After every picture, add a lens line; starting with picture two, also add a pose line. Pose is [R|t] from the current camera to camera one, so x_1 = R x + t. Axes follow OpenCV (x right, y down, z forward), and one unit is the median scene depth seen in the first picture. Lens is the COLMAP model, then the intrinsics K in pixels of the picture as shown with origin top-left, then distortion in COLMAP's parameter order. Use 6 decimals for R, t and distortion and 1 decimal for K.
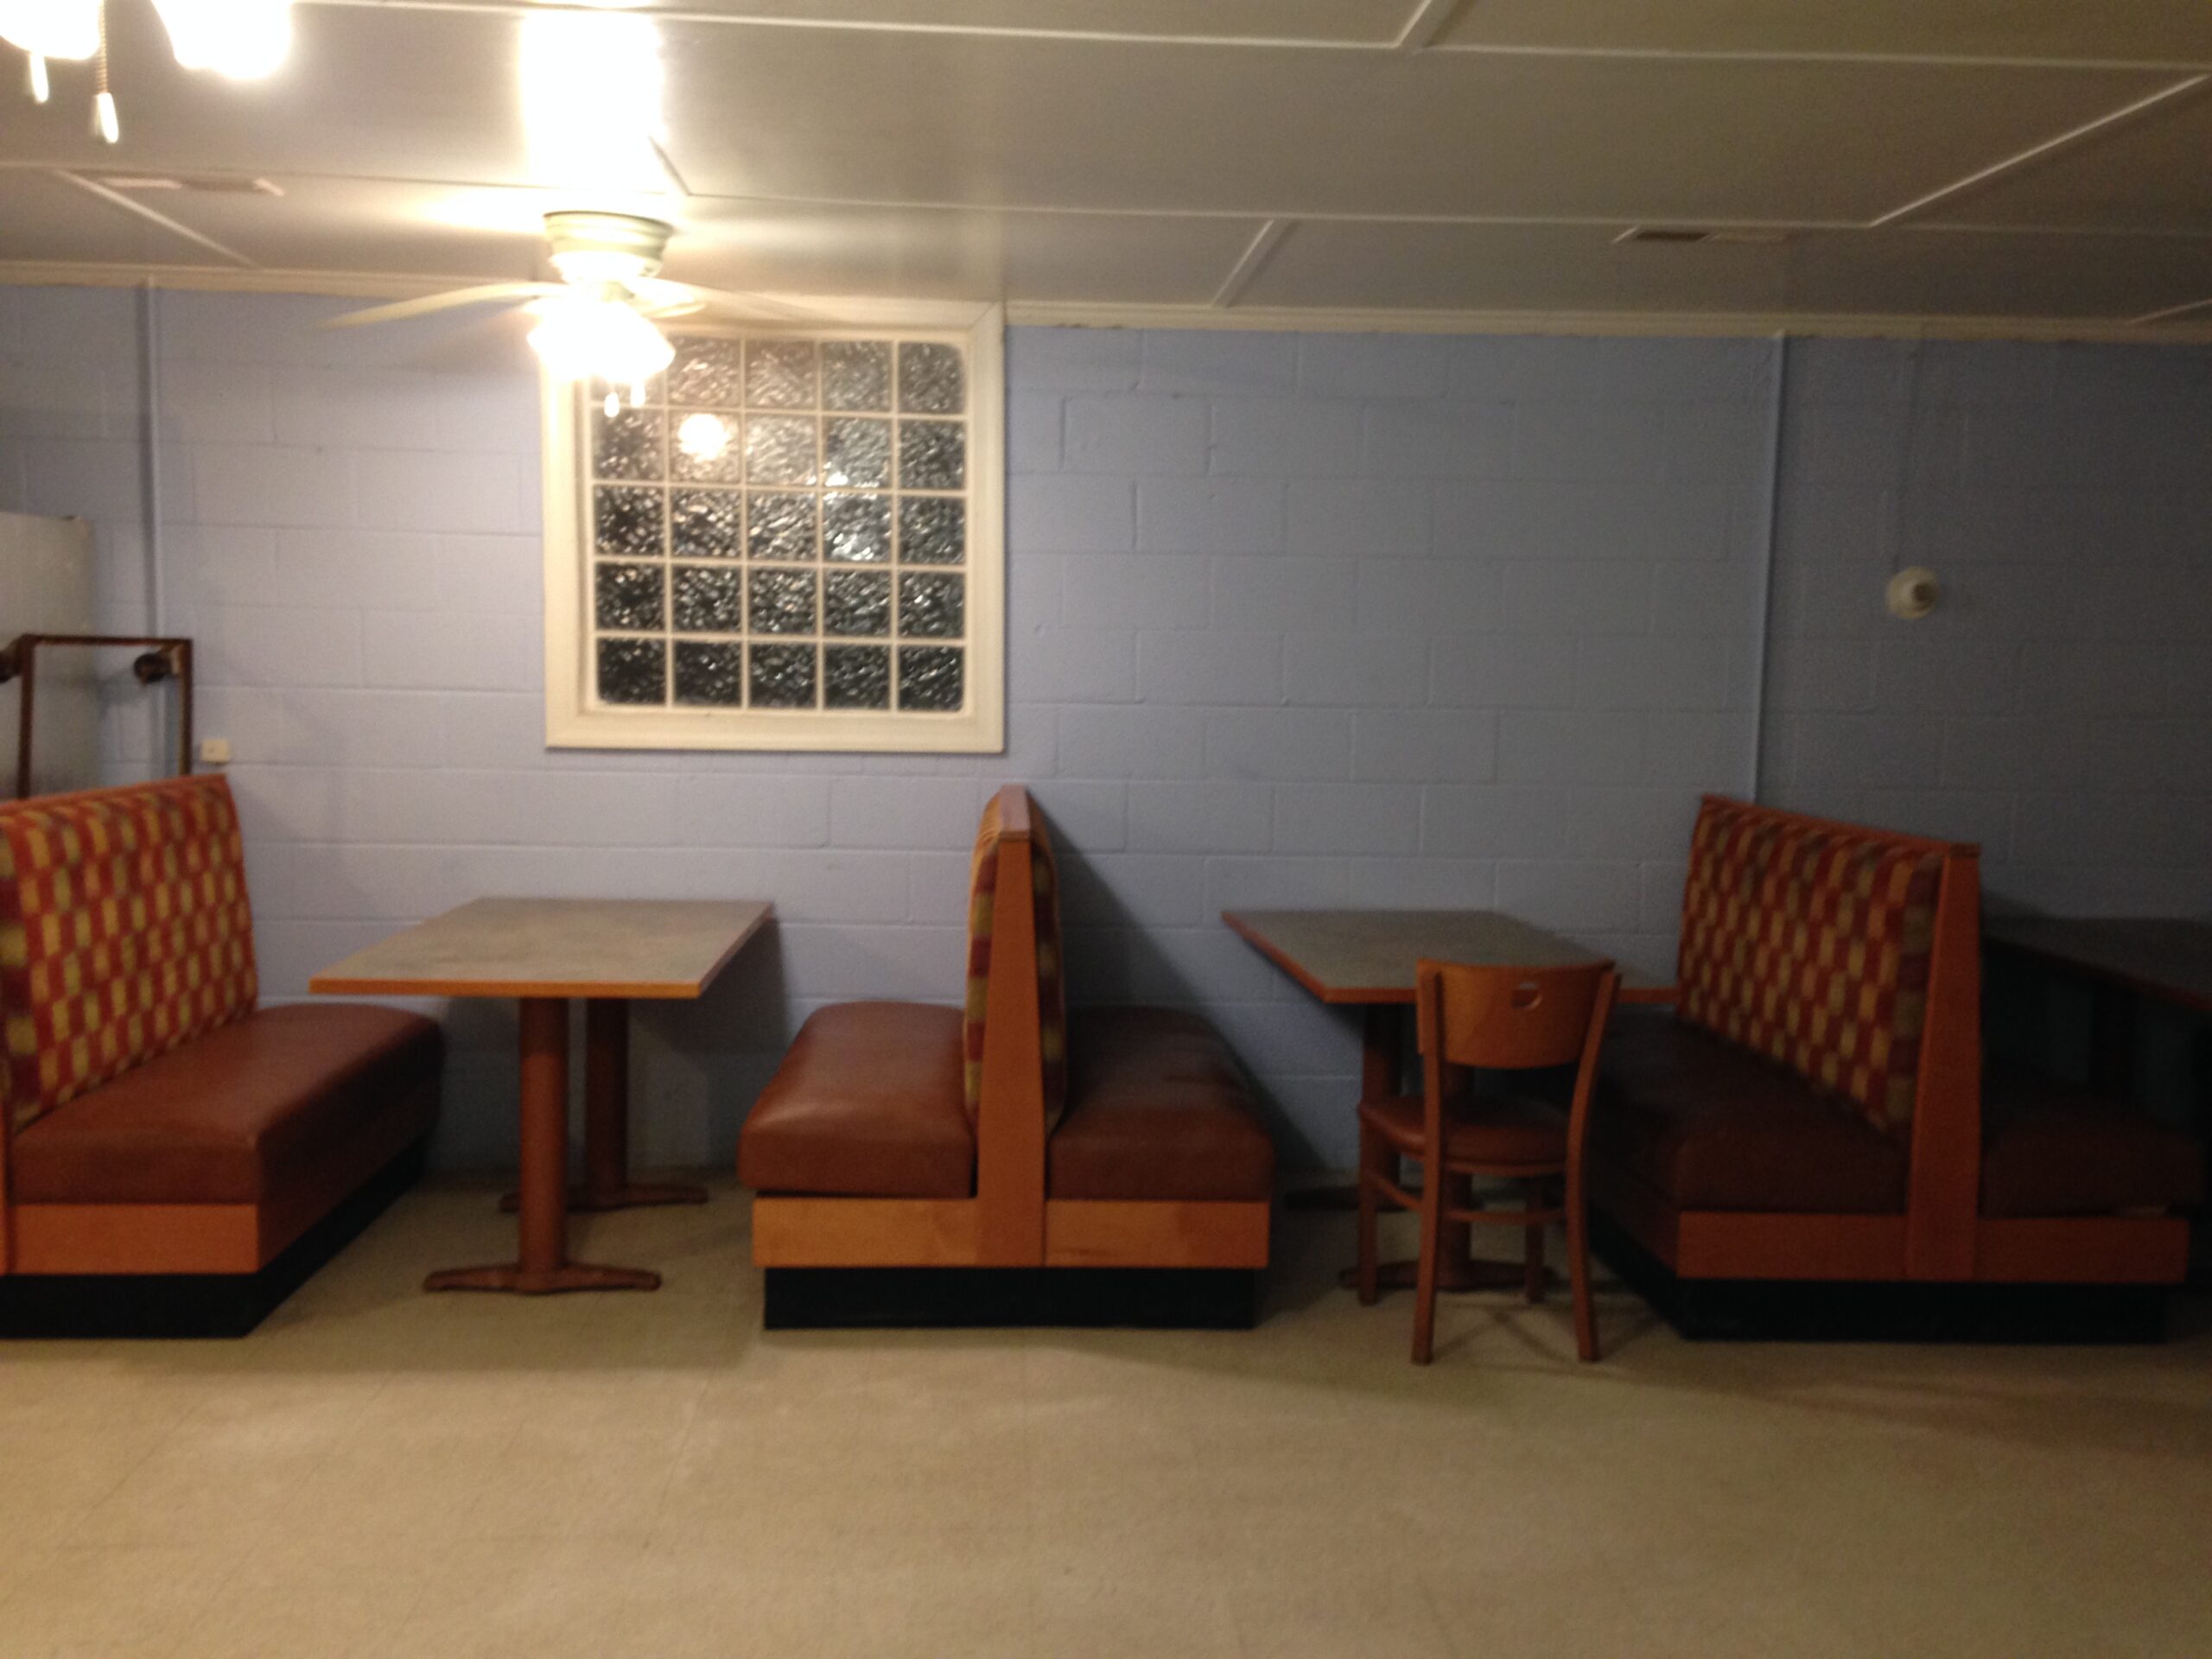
lens RADIAL K [[1969.9, 0, 1106.0], [0, 1969.9, 829.5], [0, 0, 1]] dist [0.214475, -0.386126]
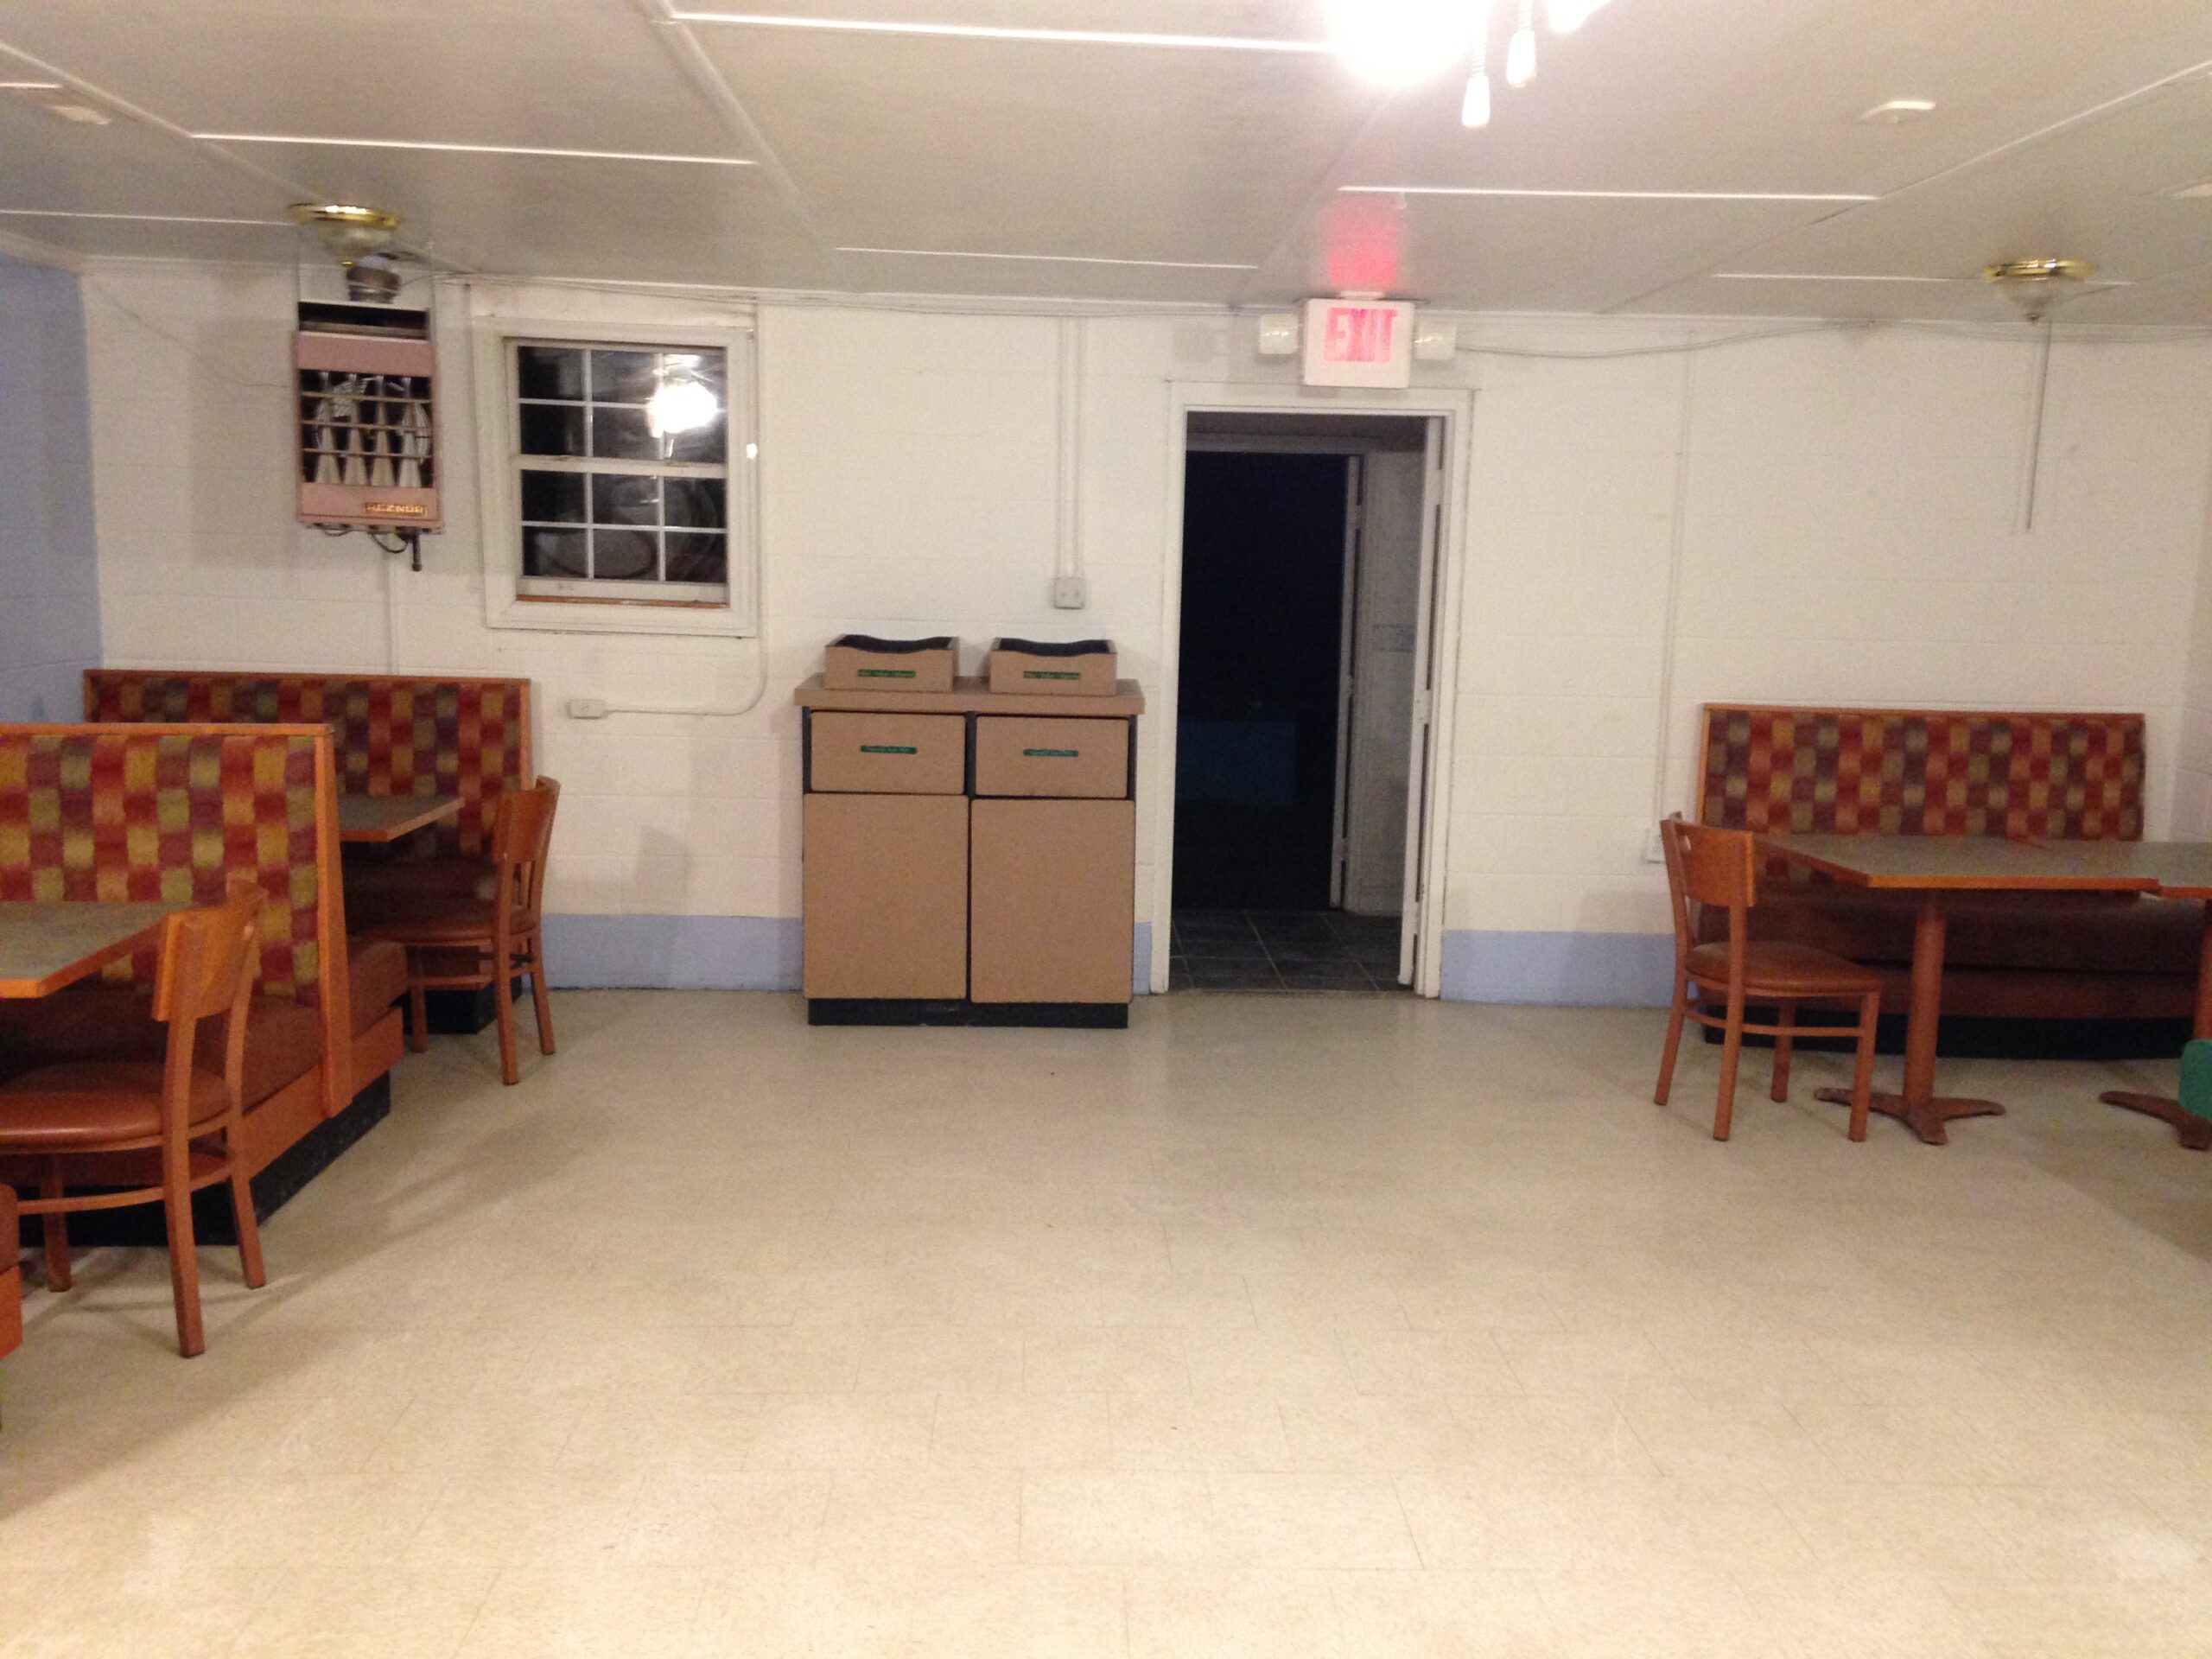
lens RADIAL K [[1969.9, 0, 1106.0], [0, 1969.9, 829.5], [0, 0, 1]] dist [0.214475, -0.386126]
pose [[0.029400, -0.156560, 0.987231, -0.694240], [0.078142, 0.984995, 0.153878, -0.076027], [-0.996509, 0.072620, 0.041193, 0.532550]]
